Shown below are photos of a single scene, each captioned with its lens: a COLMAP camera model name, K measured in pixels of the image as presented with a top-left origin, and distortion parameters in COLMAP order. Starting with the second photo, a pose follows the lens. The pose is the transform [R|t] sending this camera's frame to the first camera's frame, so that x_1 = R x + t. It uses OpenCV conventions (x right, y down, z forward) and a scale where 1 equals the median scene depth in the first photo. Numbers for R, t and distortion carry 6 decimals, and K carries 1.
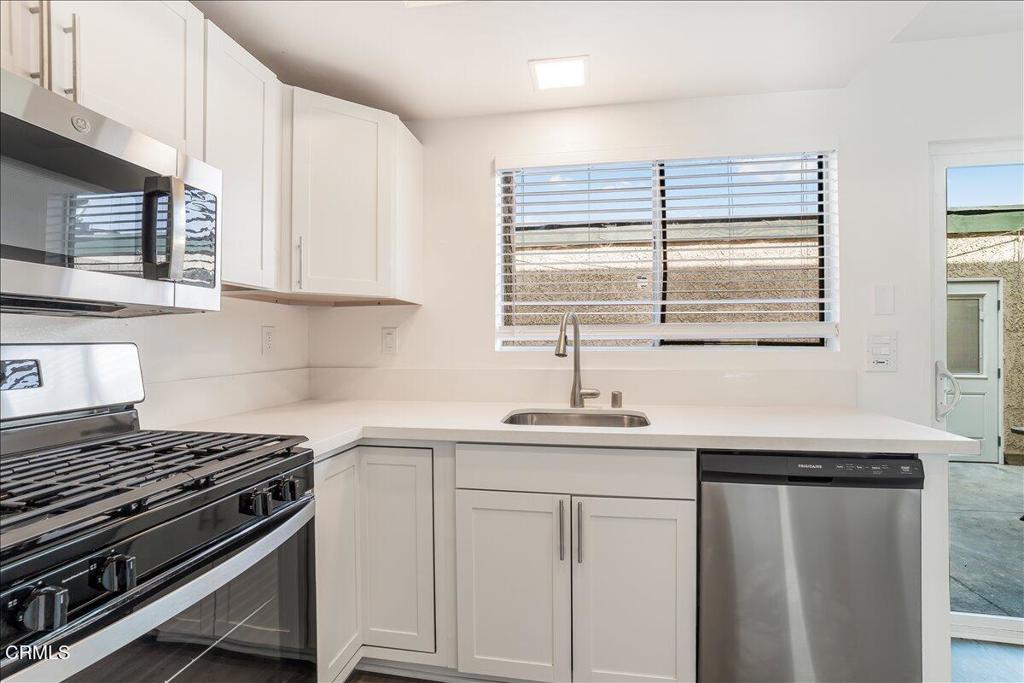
lens RADIAL K [[476.8, 0, 514.9], [0, 476.8, 342.2], [0, 0, 1]] dist [-0.026837, 0.000593]
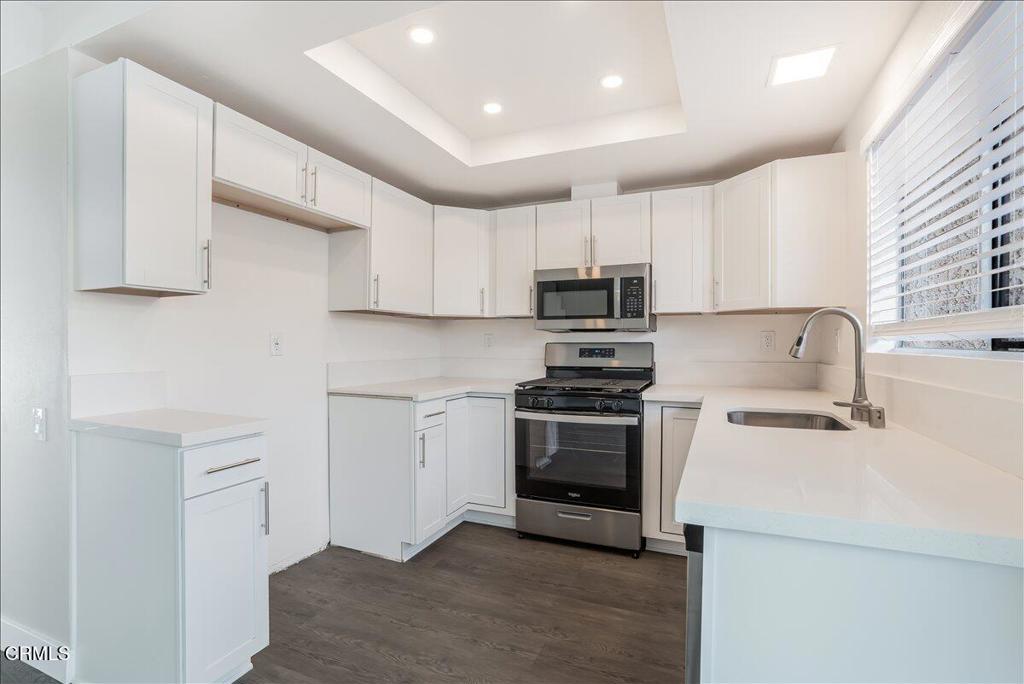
lens RADIAL K [[469.0, 0, 512.0], [0, 469.0, 342.0], [0, 0, 1]] dist [-0.034531, 0.000785]
pose [[-0.227562, 0.002564, -0.973760, 1.052634], [0.000000, 0.999997, 0.002633, -0.004921], [0.973763, 0.000599, -0.227562, 0.578564]]
